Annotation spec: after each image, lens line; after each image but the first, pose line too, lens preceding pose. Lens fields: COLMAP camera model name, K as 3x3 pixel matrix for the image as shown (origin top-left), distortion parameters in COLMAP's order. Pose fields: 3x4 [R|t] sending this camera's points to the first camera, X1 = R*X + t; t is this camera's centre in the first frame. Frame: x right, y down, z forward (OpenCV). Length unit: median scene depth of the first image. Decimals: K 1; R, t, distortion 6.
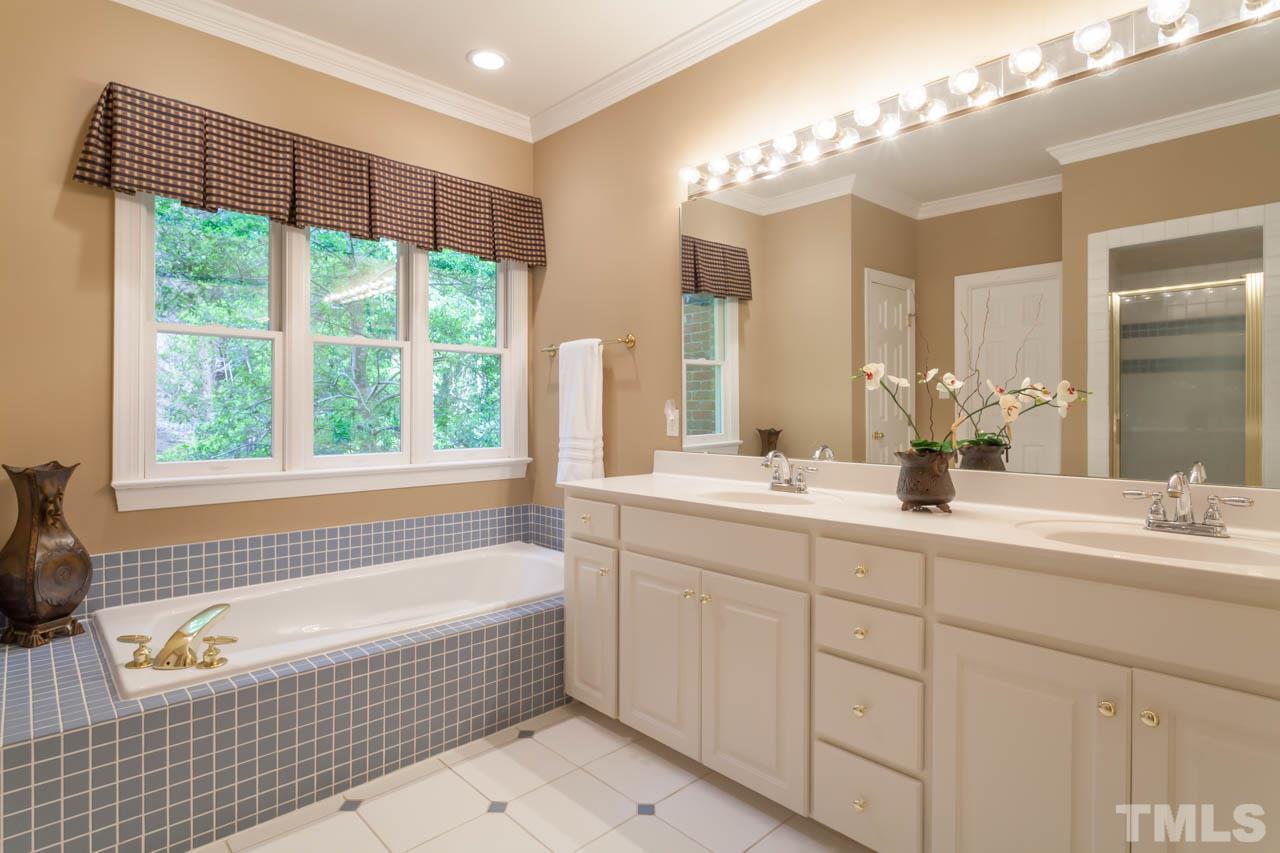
lens RADIAL K [[659.8, 0, 638.4], [0, 659.8, 418.1], [0, 0, 1]] dist [-0.010841, 0.001618]
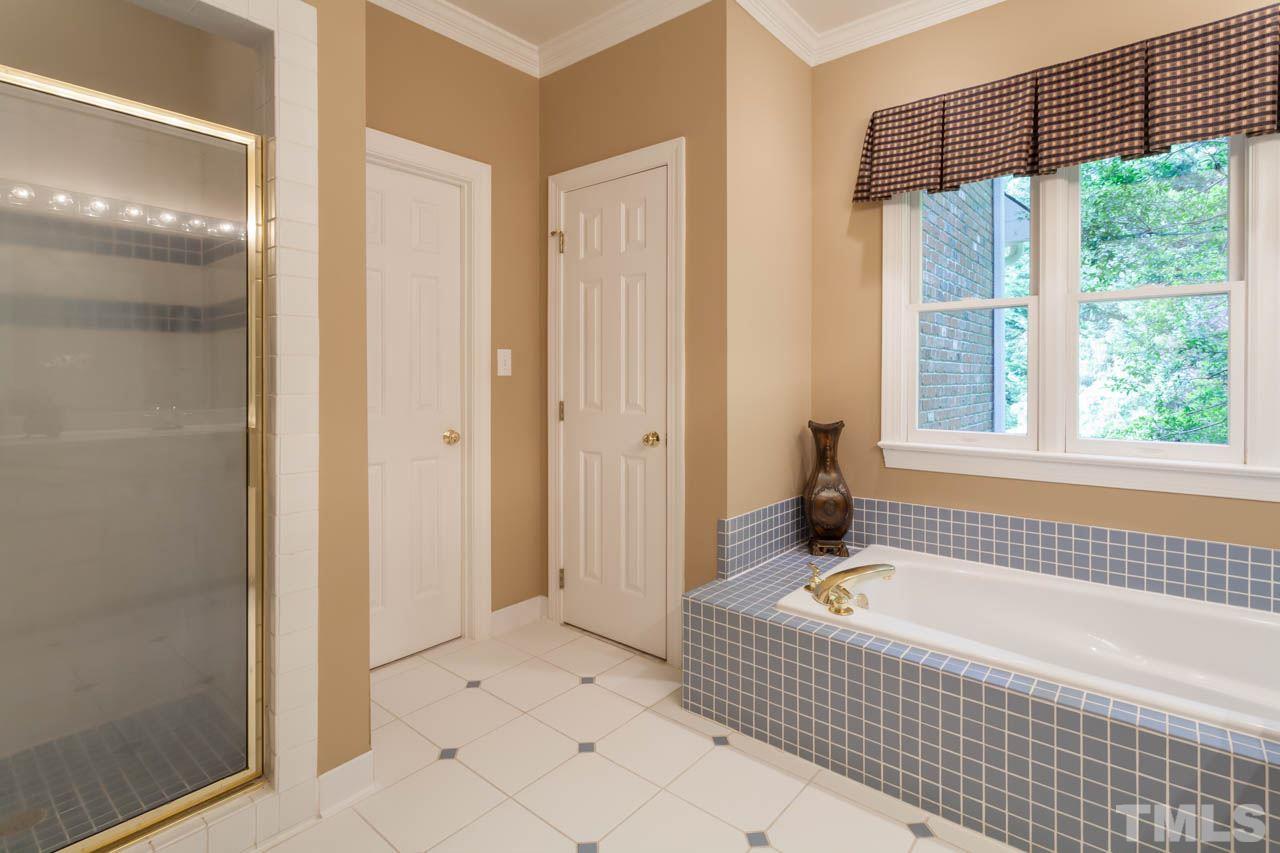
lens RADIAL K [[623.0, 0, 614.7], [0, 623.0, 378.6], [0, 0, 1]] dist [0.013493, -0.000905]
pose [[0.095256, 0.005115, -0.995440, 0.309194], [-0.006100, 0.999971, 0.004555, -0.021810], [0.995434, 0.005638, 0.095284, 0.415358]]
